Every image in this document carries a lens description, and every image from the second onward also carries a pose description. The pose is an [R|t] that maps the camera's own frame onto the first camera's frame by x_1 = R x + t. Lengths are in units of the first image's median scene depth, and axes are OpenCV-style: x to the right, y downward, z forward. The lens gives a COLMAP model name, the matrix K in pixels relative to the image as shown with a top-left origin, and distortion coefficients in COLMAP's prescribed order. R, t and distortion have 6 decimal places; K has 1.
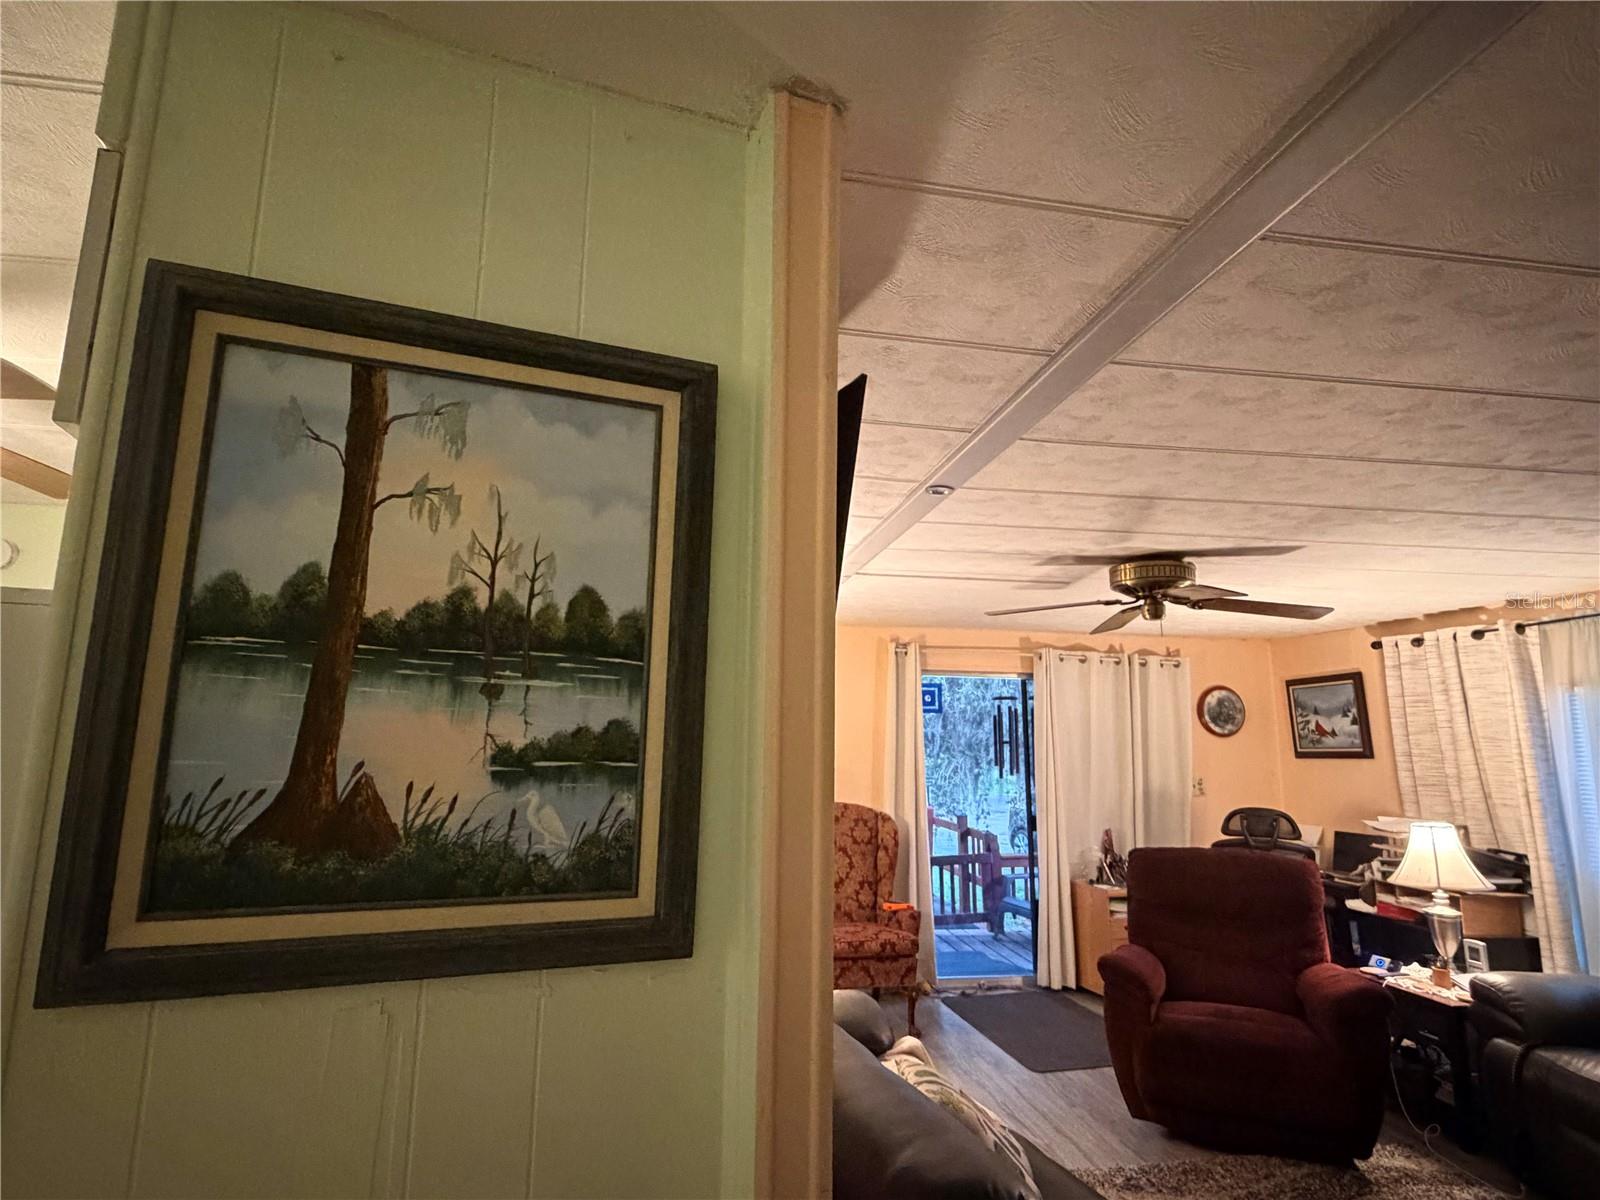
lens RADIAL K [[834.2, 0, 795.0], [0, 834.2, 595.8], [0, 0, 1]] dist [0.000612, -0.000410]
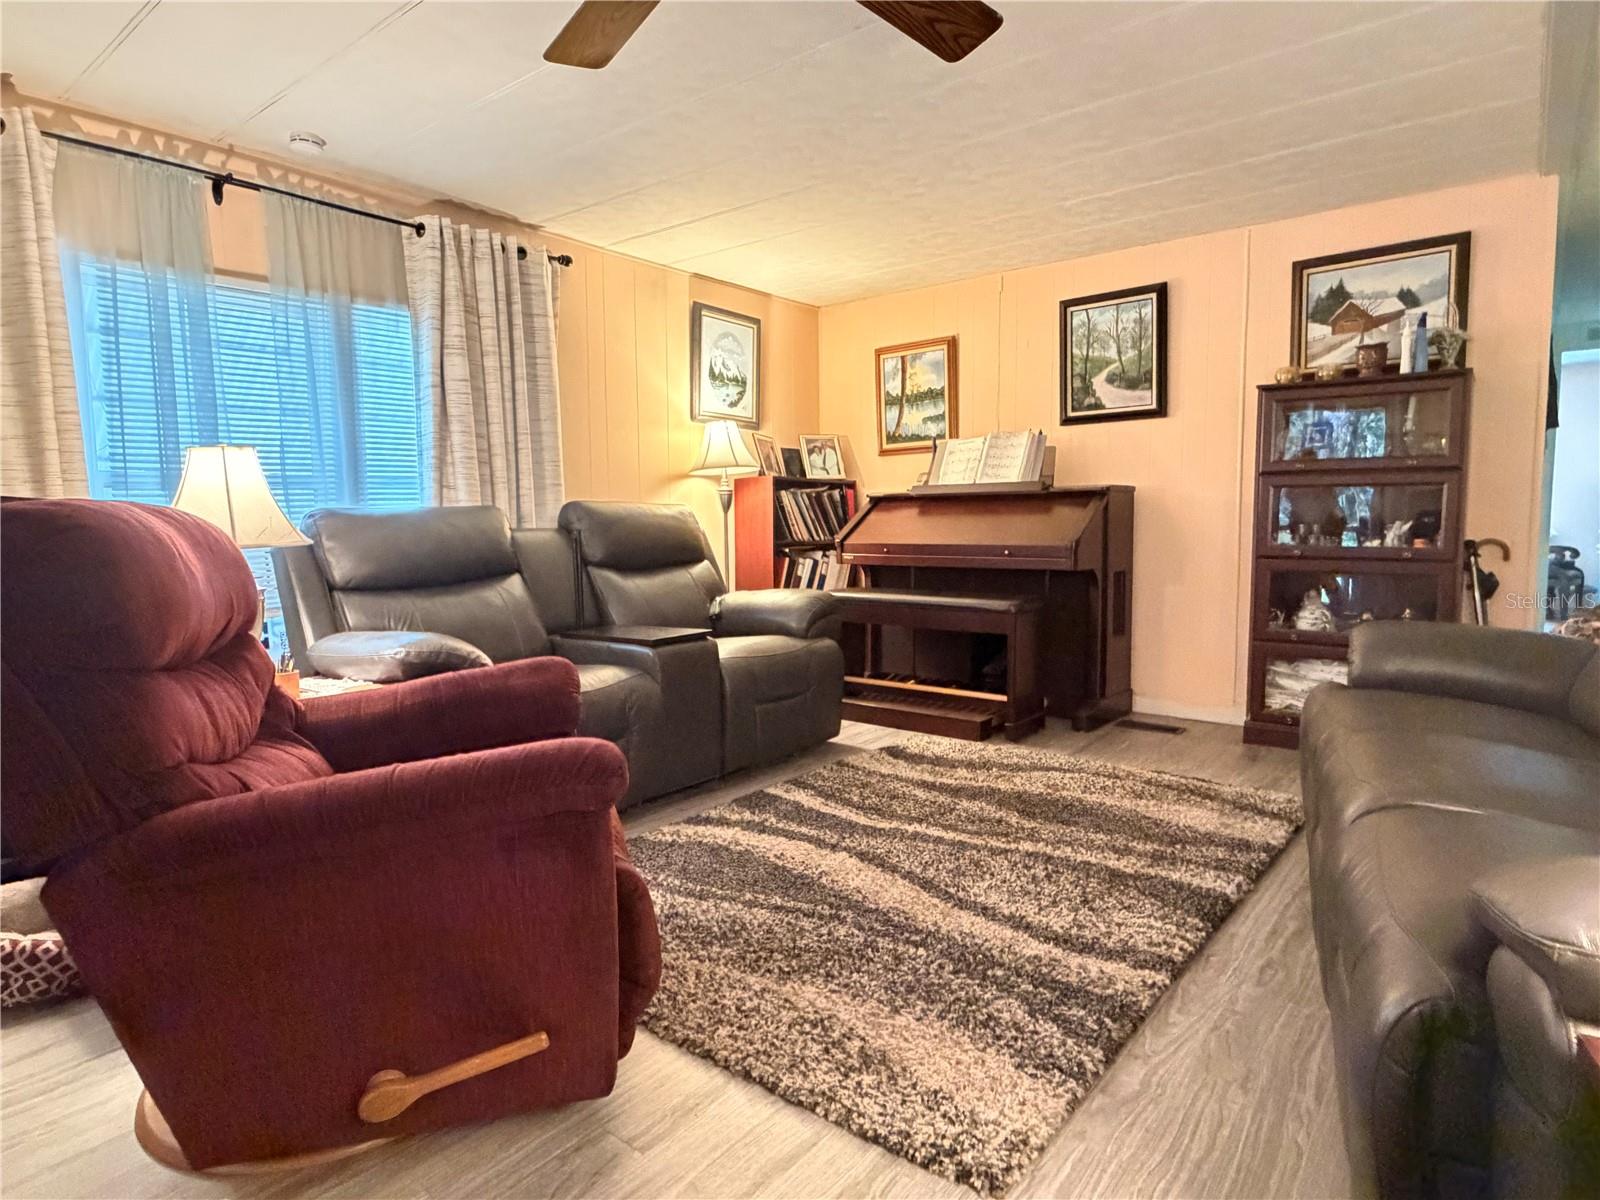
lens RADIAL K [[902.0, 0, 799.4], [0, 902.0, 592.0], [0, 0, 1]] dist [0.001716, 0.000235]
pose [[-0.668093, -0.067519, 0.741008, 0.024076], [-0.122471, 0.992270, -0.020006, 0.276772], [-0.733930, -0.104118, -0.671198, 0.915473]]
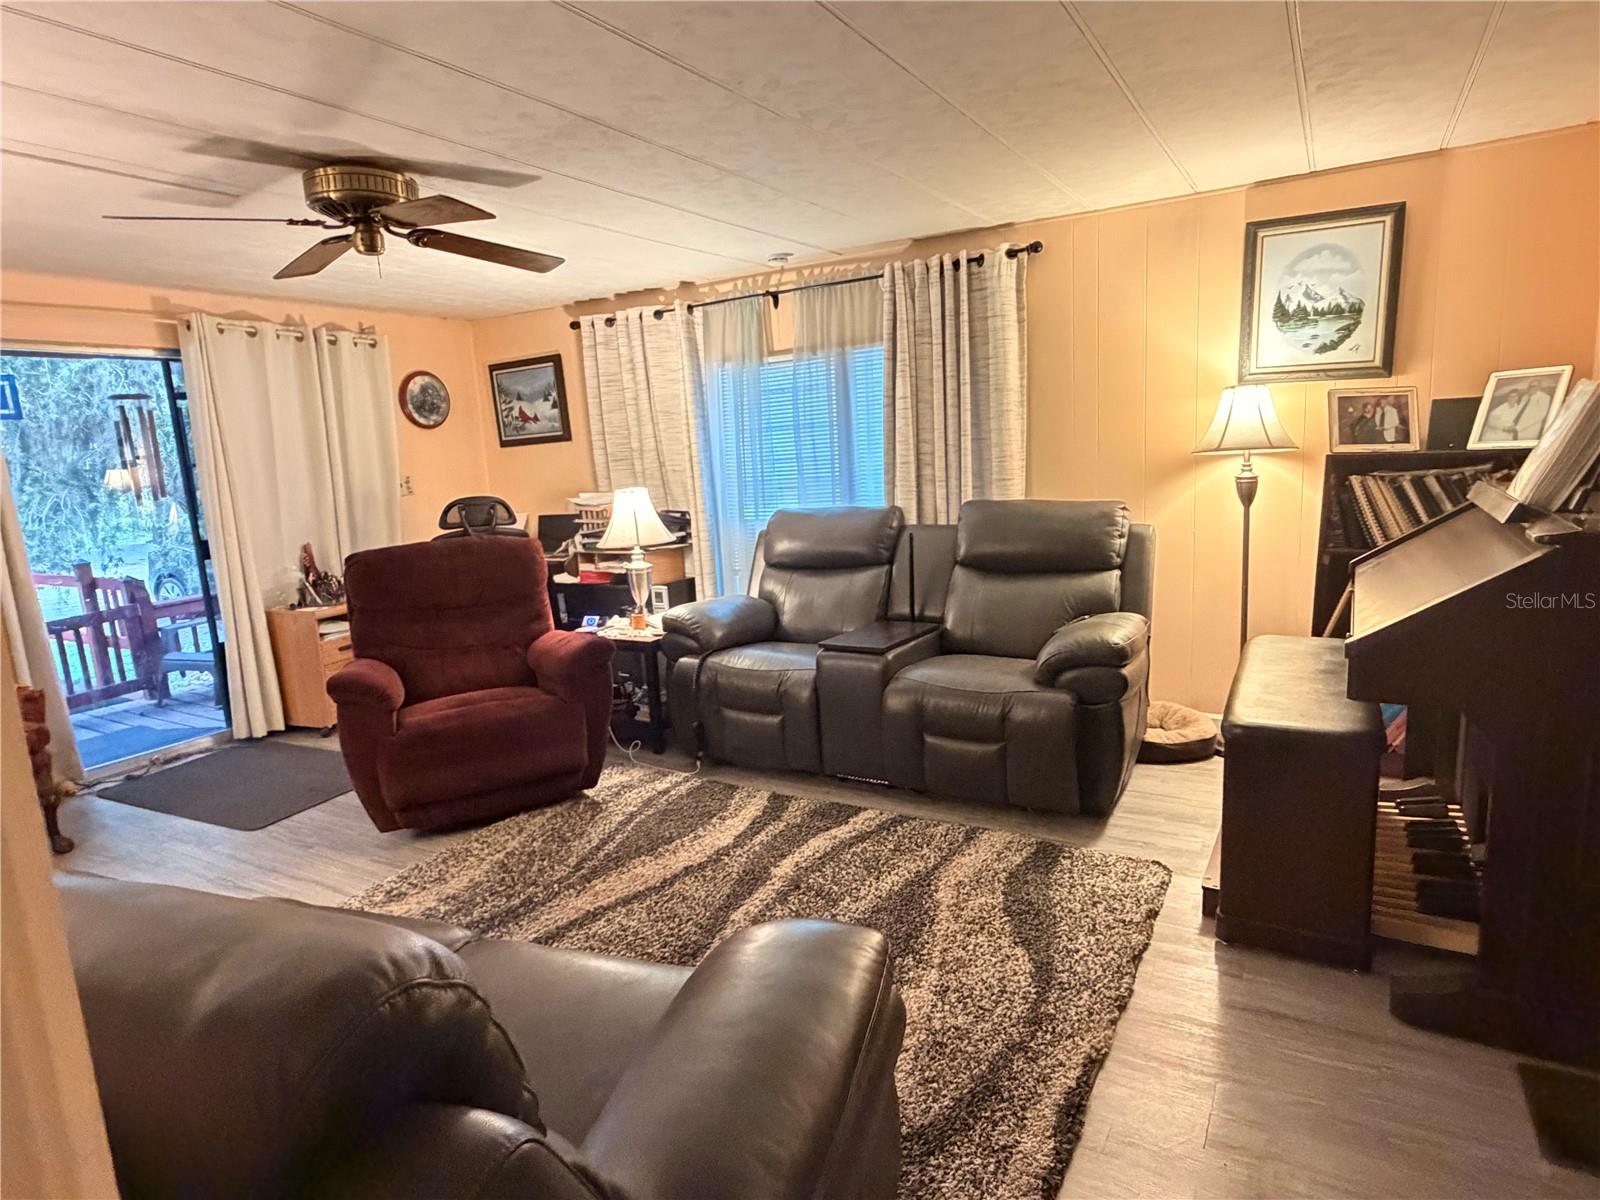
lens RADIAL K [[908.7, 0, 790.3], [0, 908.7, 595.6], [0, 0, 1]] dist [0.000967, 0.001745]
pose [[0.638787, -0.176262, 0.748922, -0.005914], [-0.066533, 0.957103, 0.282007, 0.049627], [-0.766502, -0.229970, 0.599657, 0.089171]]
